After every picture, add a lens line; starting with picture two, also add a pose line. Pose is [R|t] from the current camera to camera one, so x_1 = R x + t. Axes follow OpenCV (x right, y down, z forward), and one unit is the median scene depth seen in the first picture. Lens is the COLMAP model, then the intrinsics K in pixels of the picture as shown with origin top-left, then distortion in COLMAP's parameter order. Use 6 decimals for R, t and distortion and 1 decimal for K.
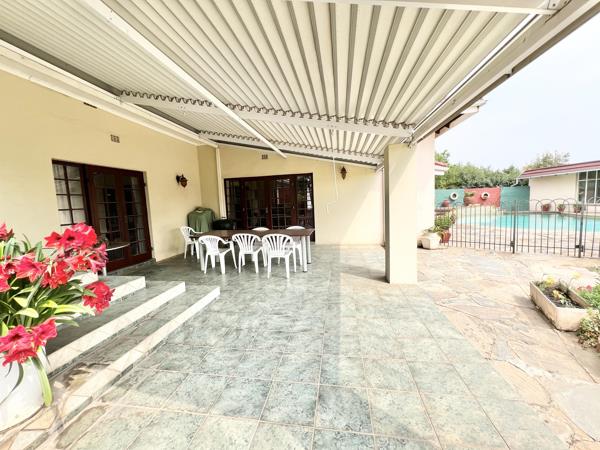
lens RADIAL K [[239.7, 0, 298.4], [0, 239.7, 223.3], [0, 0, 1]] dist [-0.000646, 0.000313]
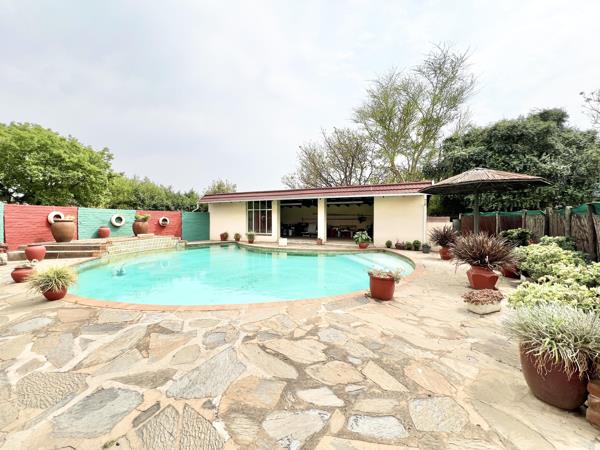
lens RADIAL K [[239.7, 0, 298.4], [0, 239.7, 223.3], [0, 0, 1]] dist [-0.000646, 0.000313]
pose [[0.419208, 0.024505, 0.907559, 0.260165], [0.061142, 0.996604, -0.055151, -0.039478], [-0.905829, 0.078610, 0.416286, 0.290796]]
